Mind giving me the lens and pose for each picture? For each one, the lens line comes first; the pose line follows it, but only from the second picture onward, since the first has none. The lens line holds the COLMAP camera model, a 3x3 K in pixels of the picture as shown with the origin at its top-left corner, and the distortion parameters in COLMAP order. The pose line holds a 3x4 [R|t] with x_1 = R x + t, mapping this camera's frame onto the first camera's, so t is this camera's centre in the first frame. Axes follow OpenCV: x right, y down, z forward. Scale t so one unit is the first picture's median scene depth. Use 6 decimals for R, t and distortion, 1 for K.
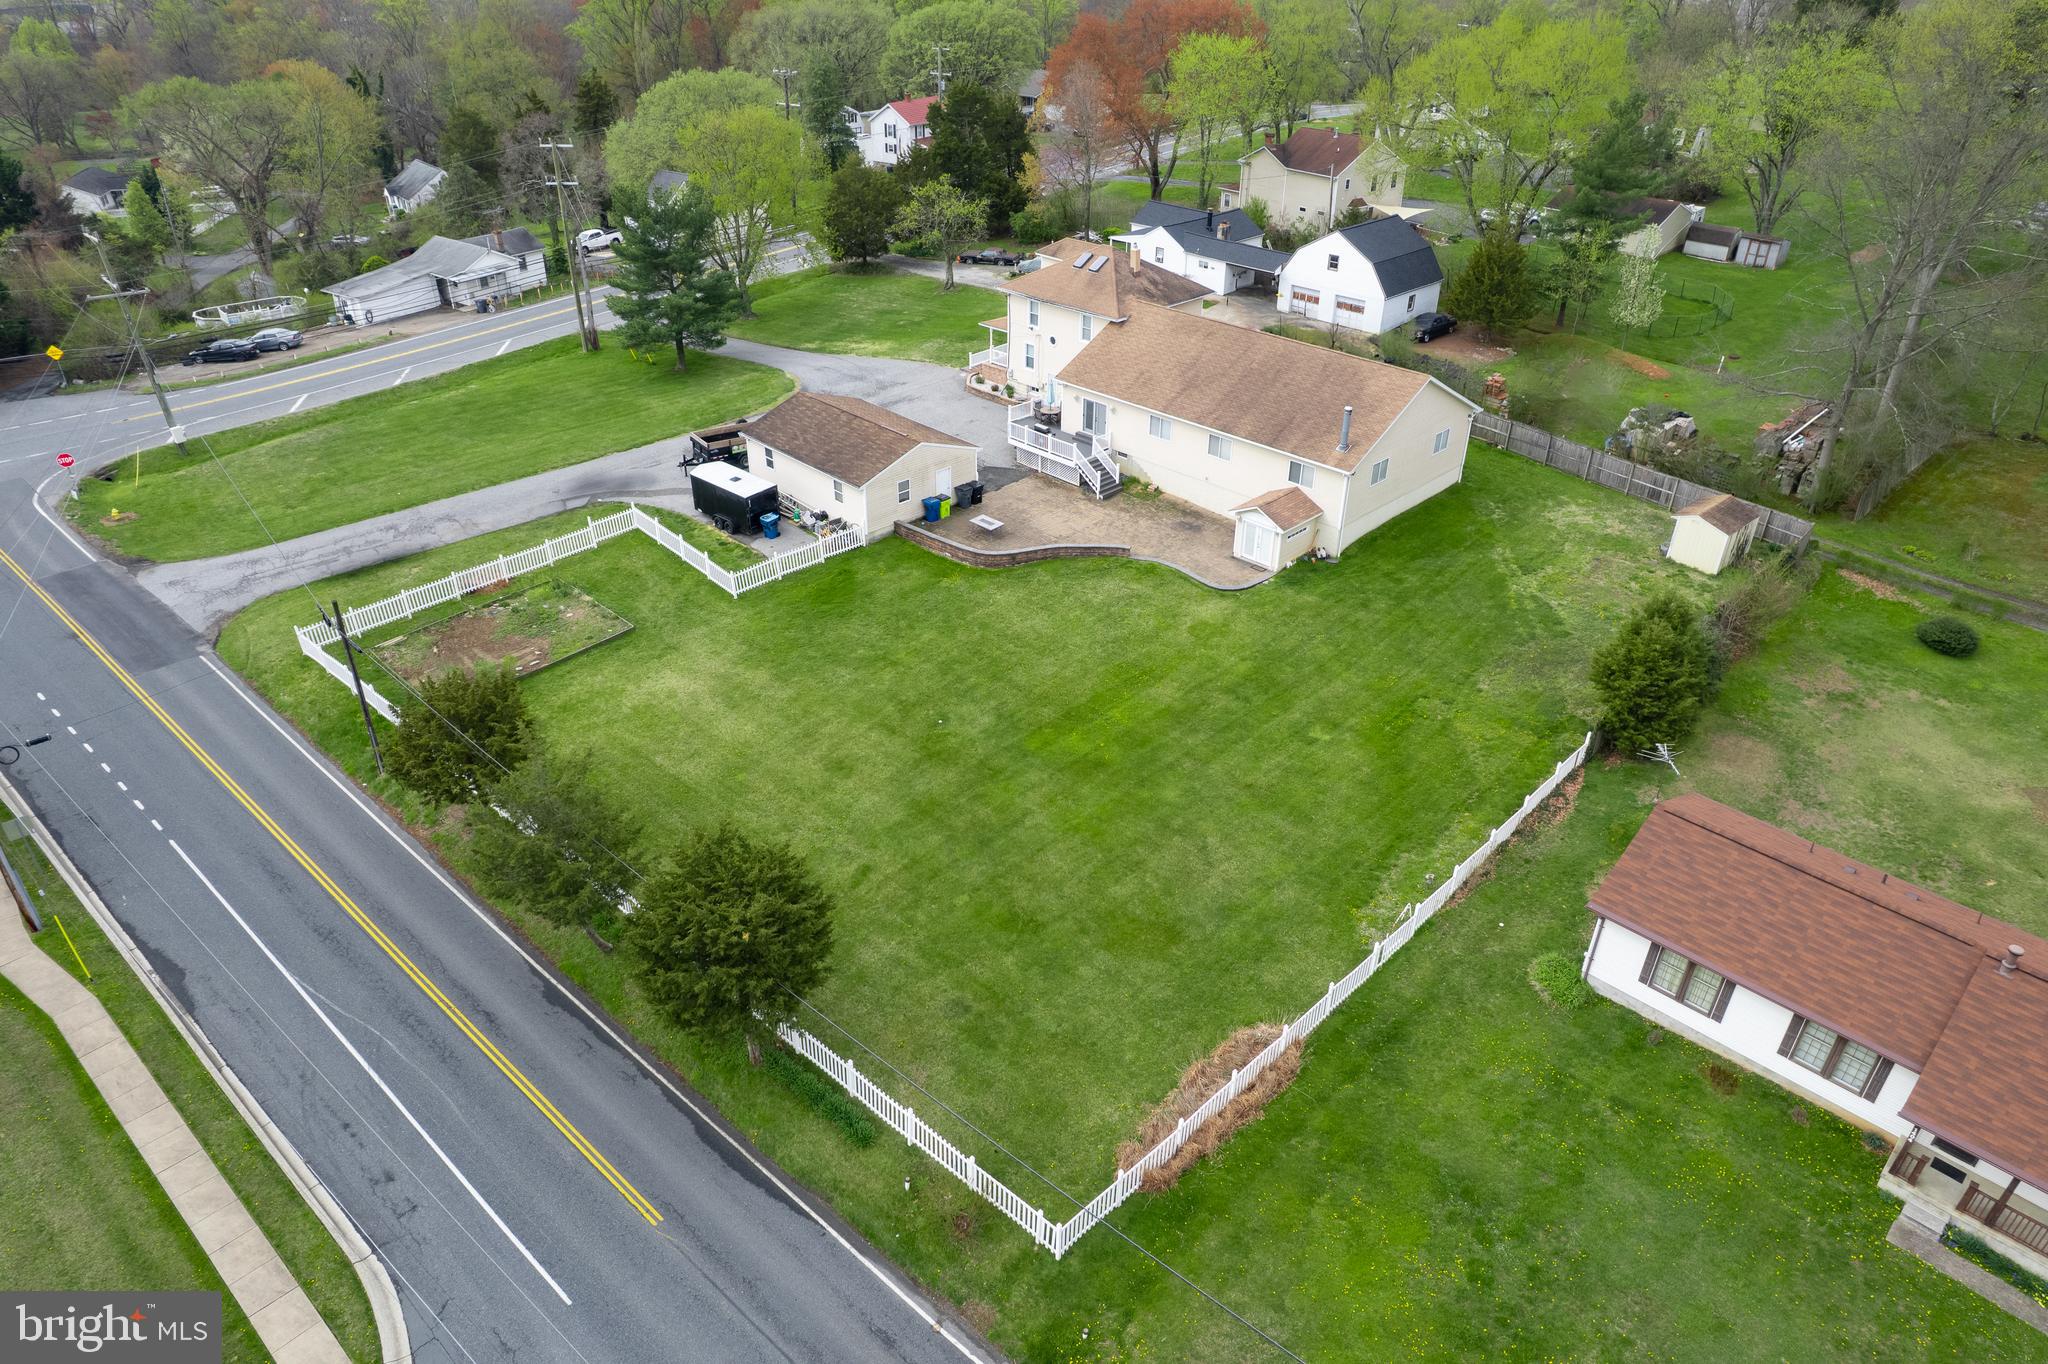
lens RADIAL K [[1318.3, 0, 1031.9], [0, 1318.3, 683.1], [0, 0, 1]] dist [-0.077785, 0.064175]
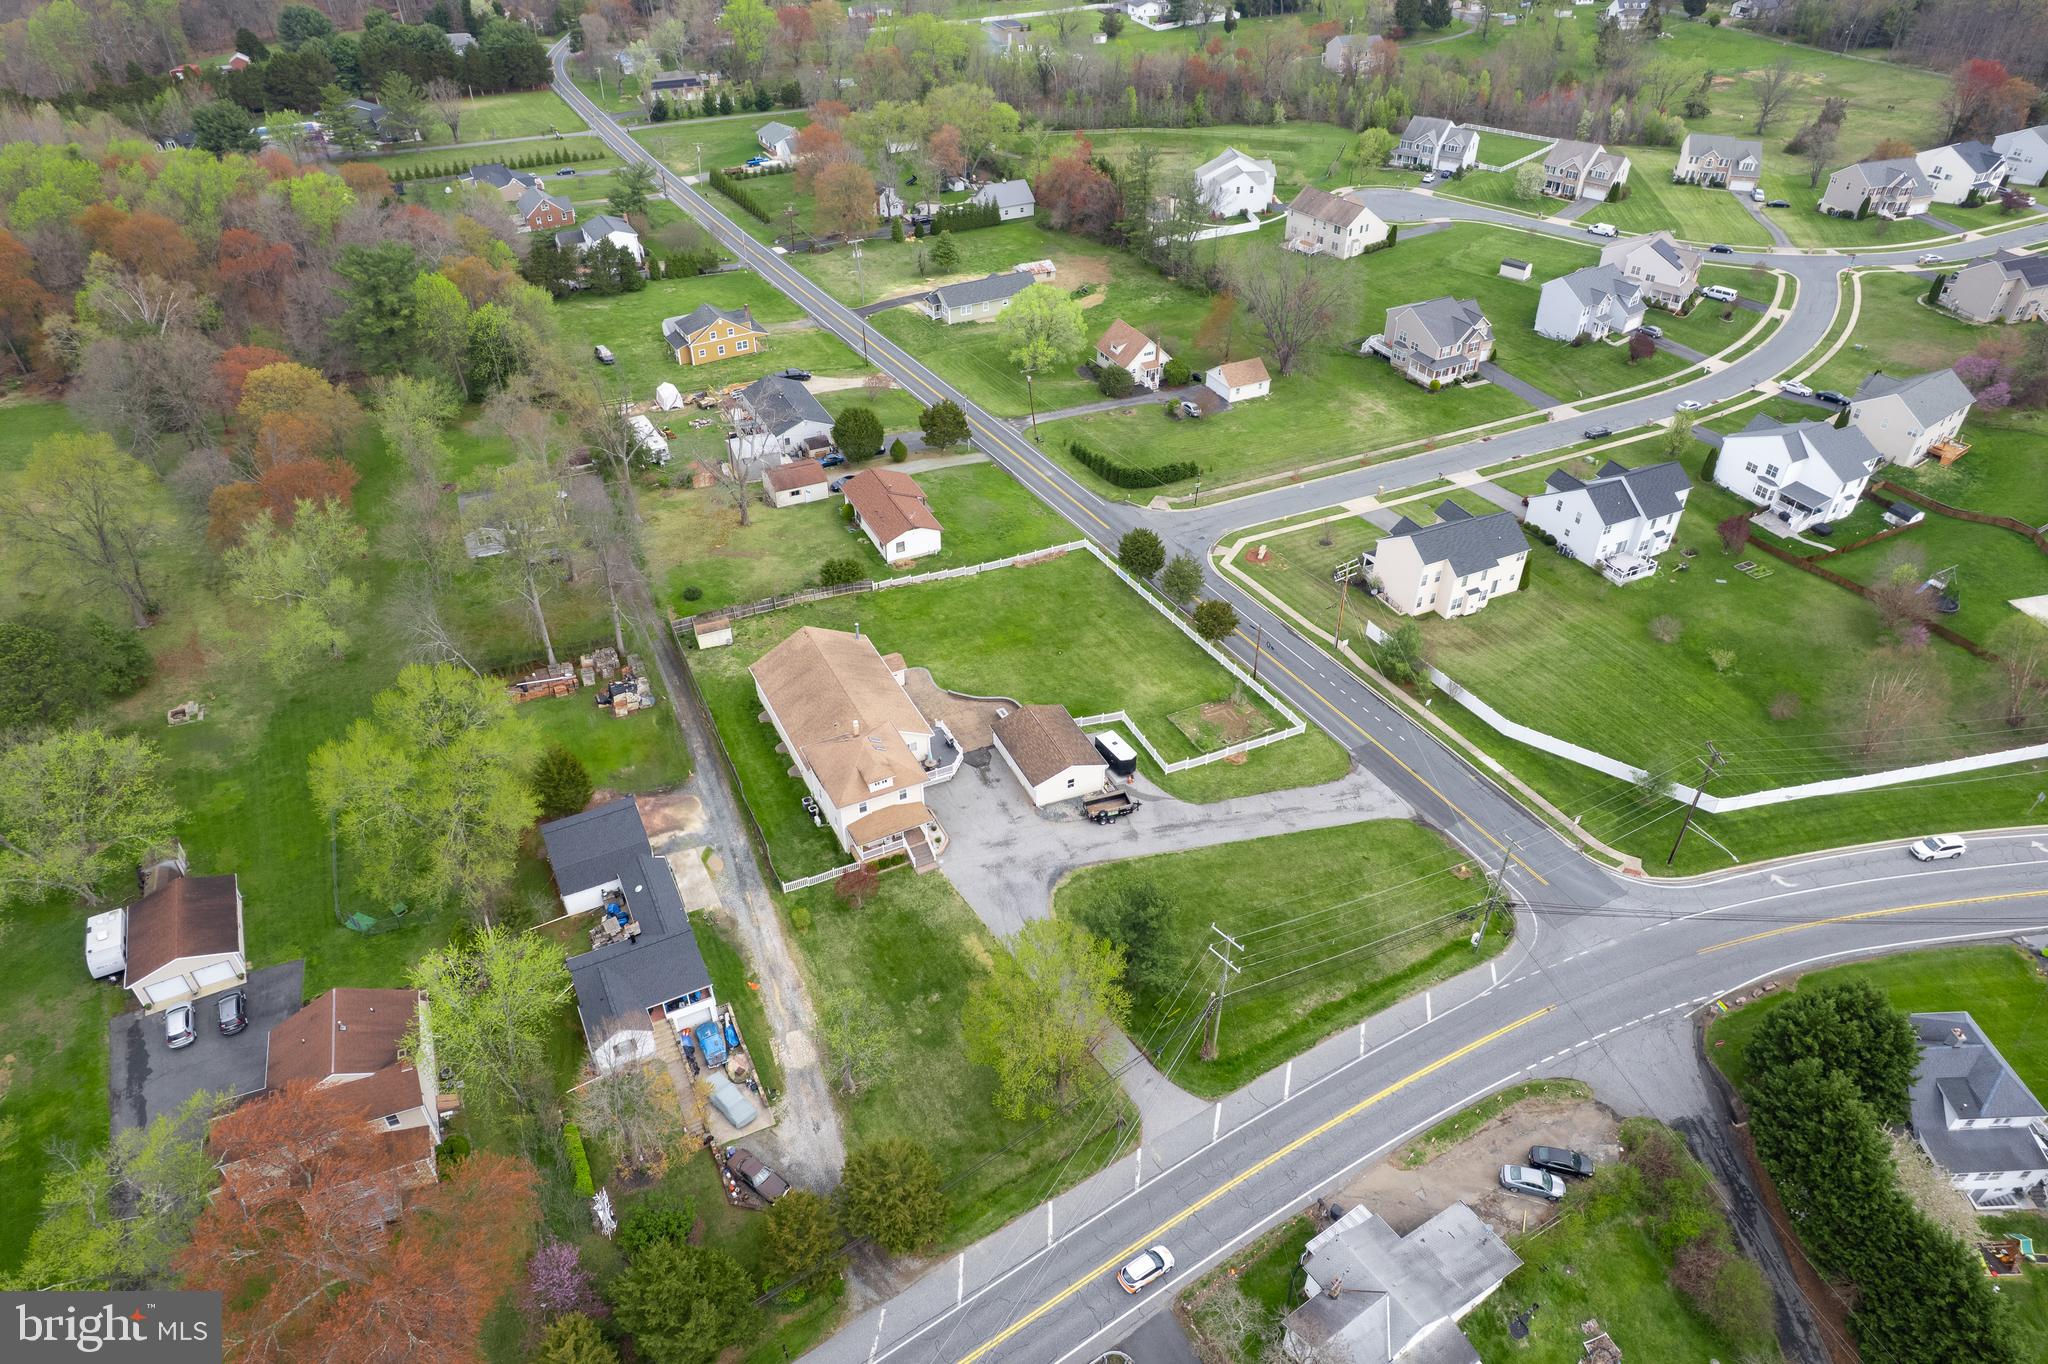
lens RADIAL K [[1318.3, 0, 1031.9], [0, 1318.3, 683.1], [0, 0, 1]] dist [-0.077785, 0.064175]
pose [[-0.946043, -0.210376, 0.246463, -0.616281], [0.153976, 0.377388, 0.913165, -2.157782], [-0.285120, 0.901843, -0.324633, 1.704981]]
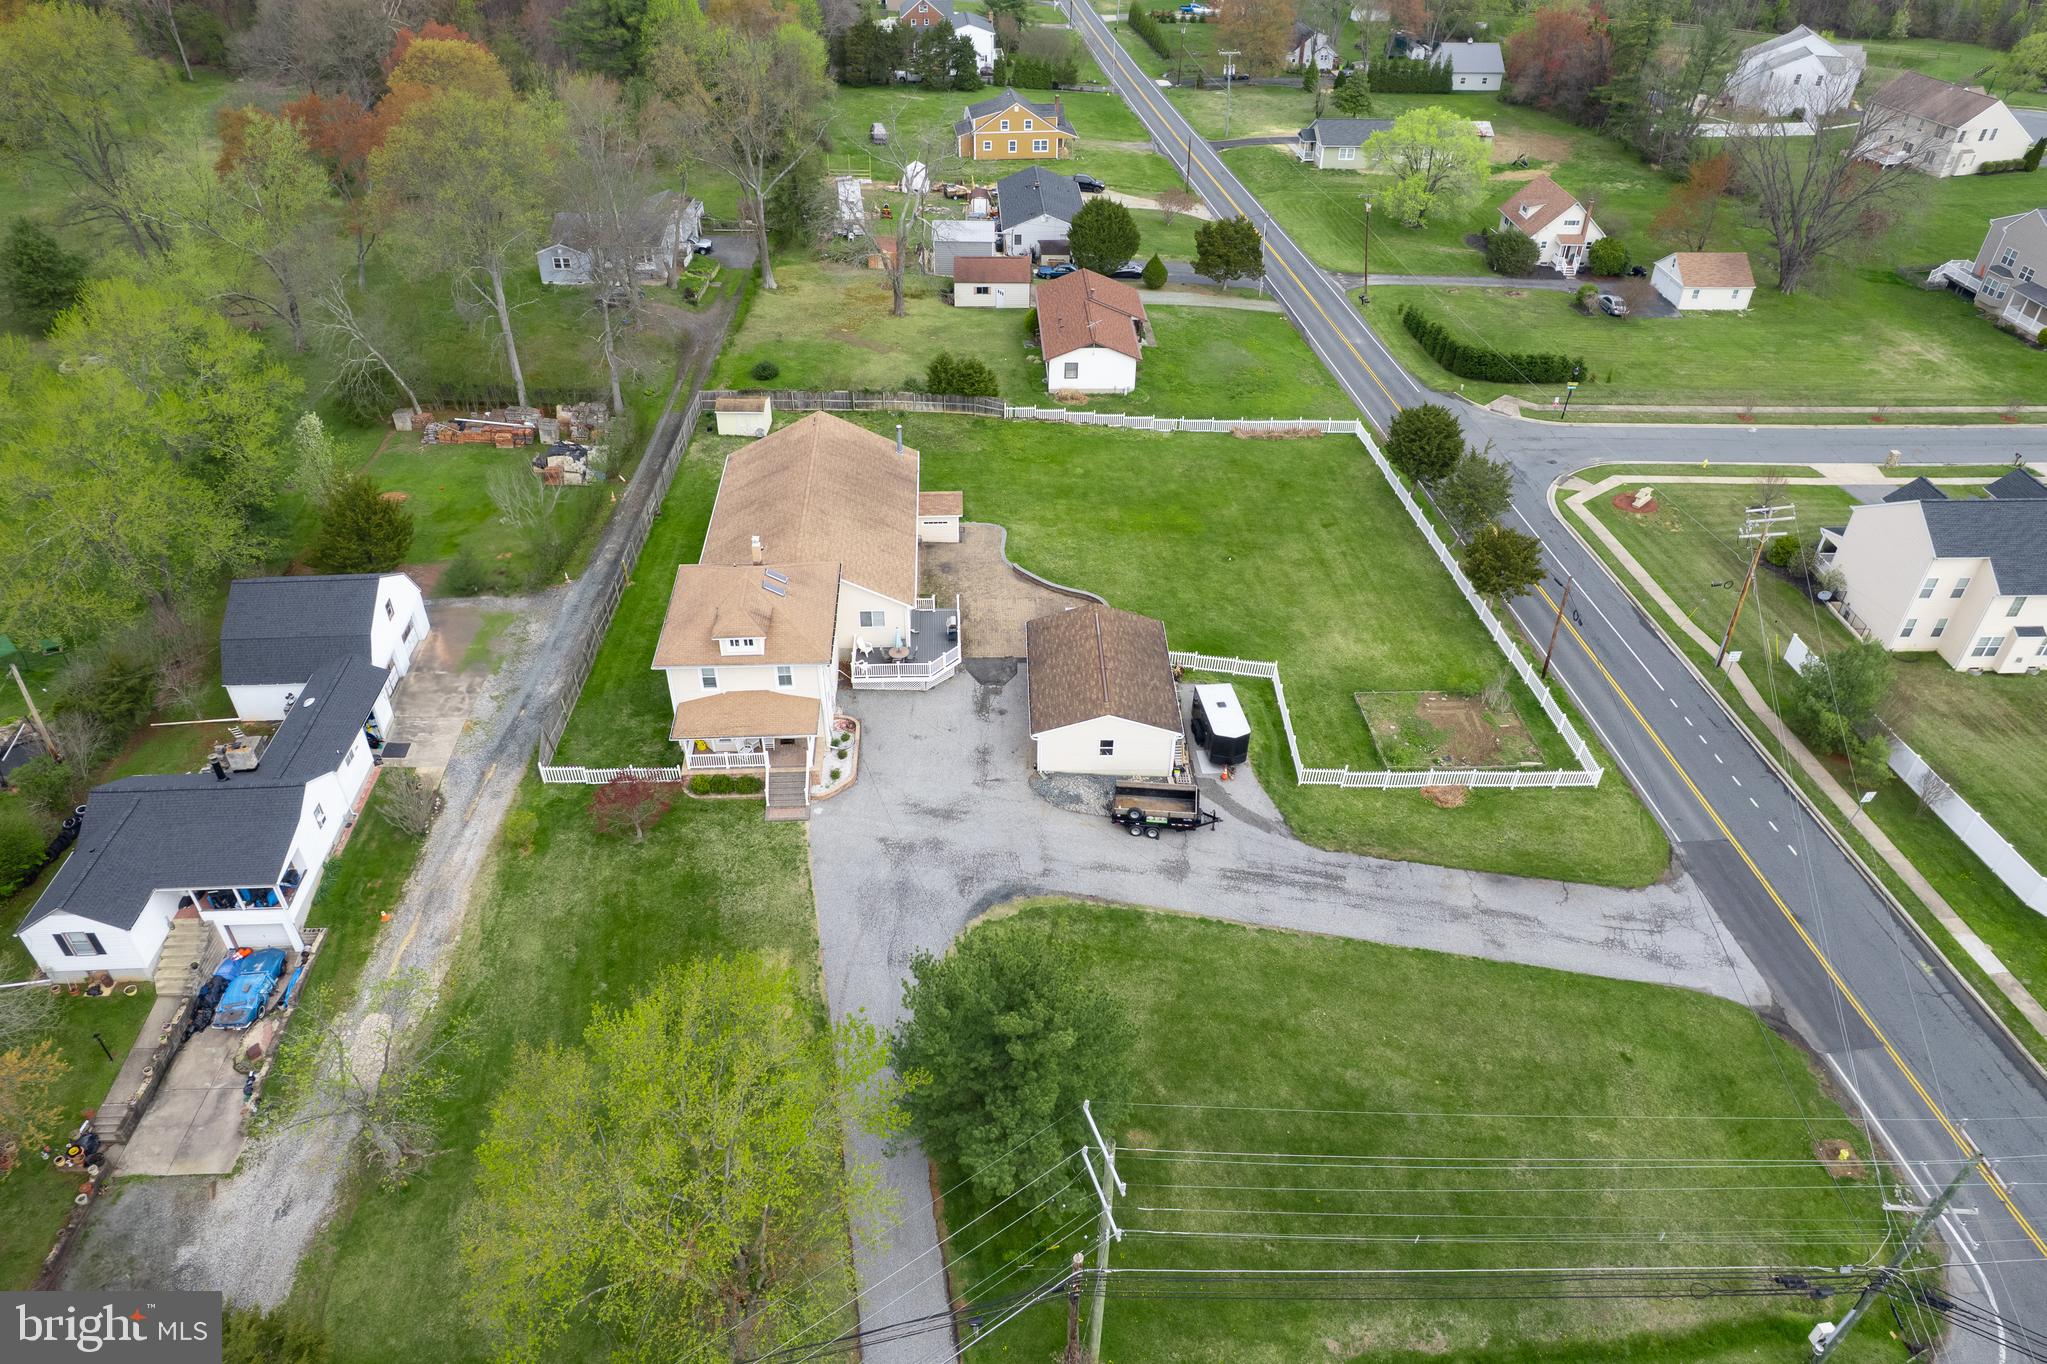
lens RADIAL K [[1347.8, 0, 1028.9], [0, 1347.8, 646.5], [0, 0, 1]] dist [-0.095900, 0.091671]
pose [[-0.737999, -0.416505, 0.530925, -0.726536], [0.331823, 0.461100, 0.822970, -1.229236], [-0.587581, 0.783524, -0.202085, 1.367678]]
